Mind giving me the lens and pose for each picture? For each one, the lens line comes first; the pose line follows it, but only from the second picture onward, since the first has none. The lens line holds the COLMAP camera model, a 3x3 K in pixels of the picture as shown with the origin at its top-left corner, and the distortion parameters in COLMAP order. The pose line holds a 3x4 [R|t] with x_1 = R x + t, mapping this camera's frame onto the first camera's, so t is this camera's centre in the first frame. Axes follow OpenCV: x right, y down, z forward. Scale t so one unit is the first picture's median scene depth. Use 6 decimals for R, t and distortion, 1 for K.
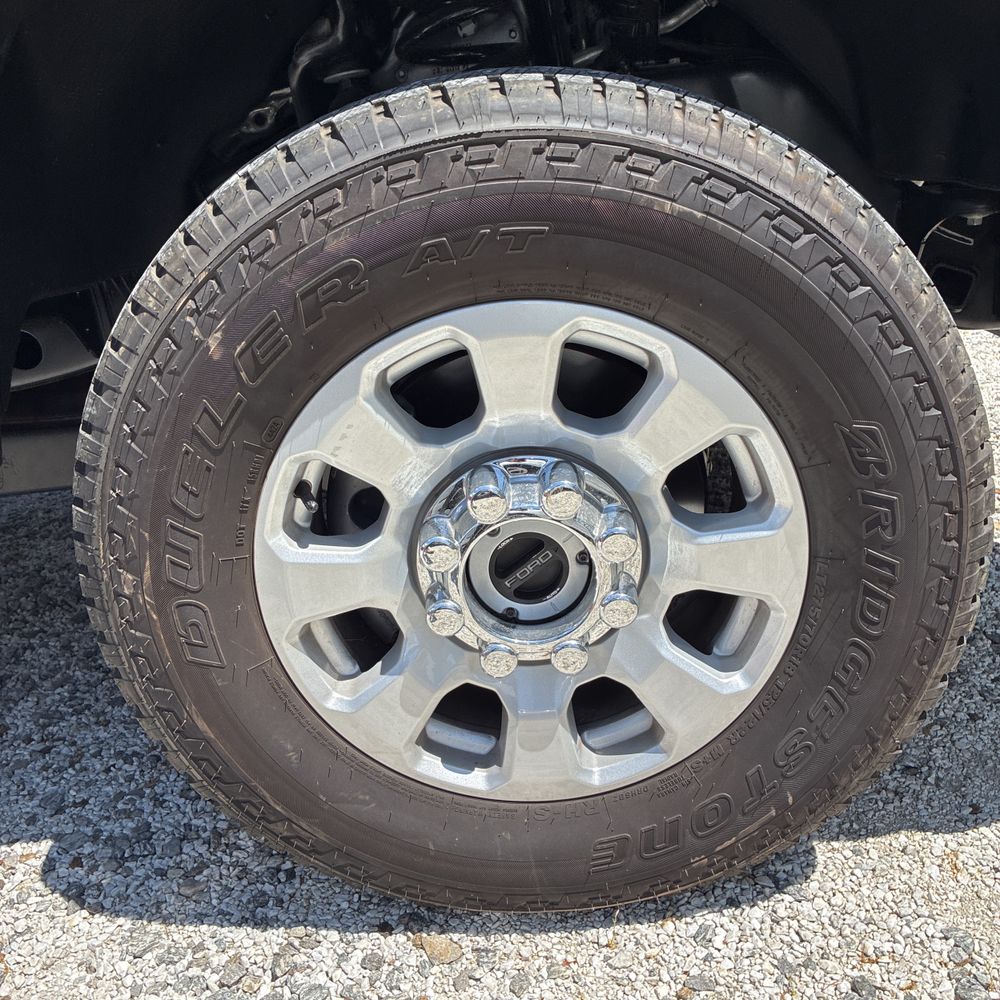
lens RADIAL K [[1037.4, 0, 508.0], [0, 1037.4, 502.8], [0, 0, 1]] dist [0.022478, 0.000000]
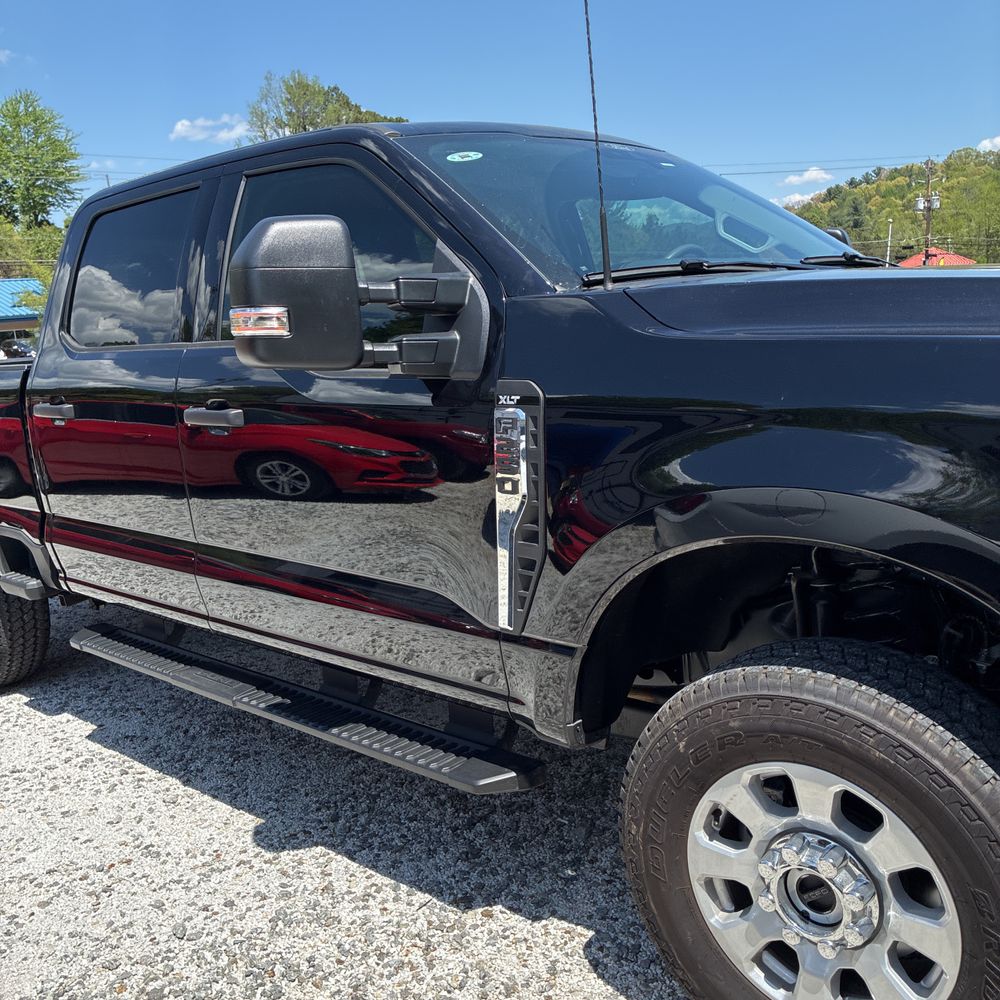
lens RADIAL K [[1037.4, 0, 493.5], [0, 1037.4, 490.0], [0, 0, 1]] dist [0.022478, 0.000000]
pose [[0.767694, 0.151989, -0.622531, 0.670237], [-0.244732, 0.967368, -0.065619, -0.398897], [0.592243, 0.202729, 0.779839, -1.048423]]
